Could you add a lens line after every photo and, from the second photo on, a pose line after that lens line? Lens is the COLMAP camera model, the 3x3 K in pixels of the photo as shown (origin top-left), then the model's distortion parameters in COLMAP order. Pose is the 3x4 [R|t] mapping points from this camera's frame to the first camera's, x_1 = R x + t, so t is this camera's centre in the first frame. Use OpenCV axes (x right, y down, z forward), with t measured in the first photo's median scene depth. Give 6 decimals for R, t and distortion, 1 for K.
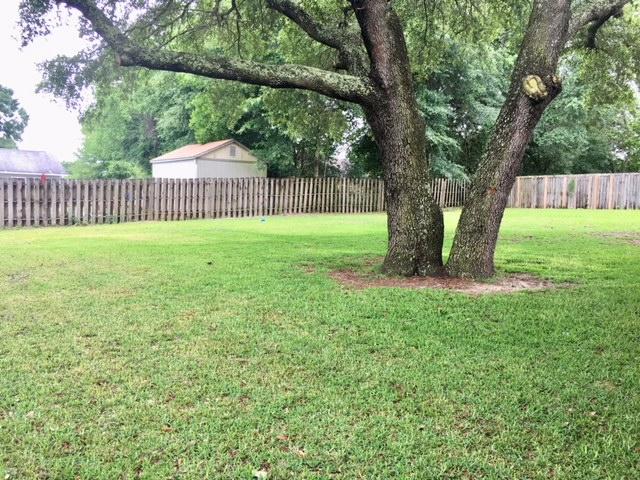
lens RADIAL K [[542.4, 0, 319.9], [0, 542.4, 239.9], [0, 0, 1]] dist [0.046392, -0.052244]
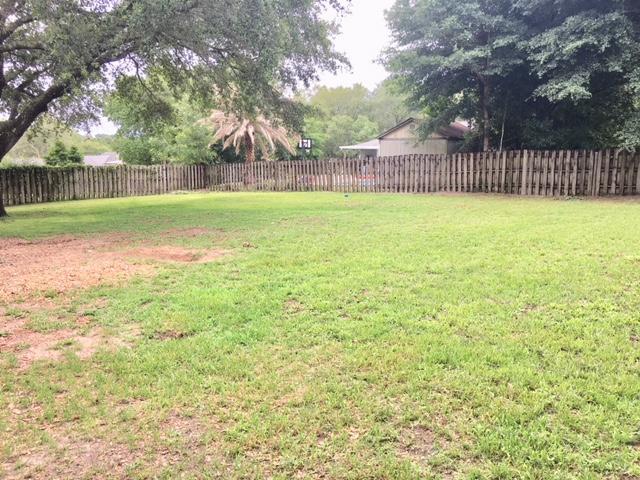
lens RADIAL K [[542.4, 0, 319.8], [0, 542.4, 240.1], [0, 0, 1]] dist [0.046392, -0.052244]
pose [[0.201561, 0.138281, -0.969666, 0.846142], [-0.072077, 0.989394, 0.126112, -0.070465], [0.976820, 0.044471, 0.209390, 0.606511]]
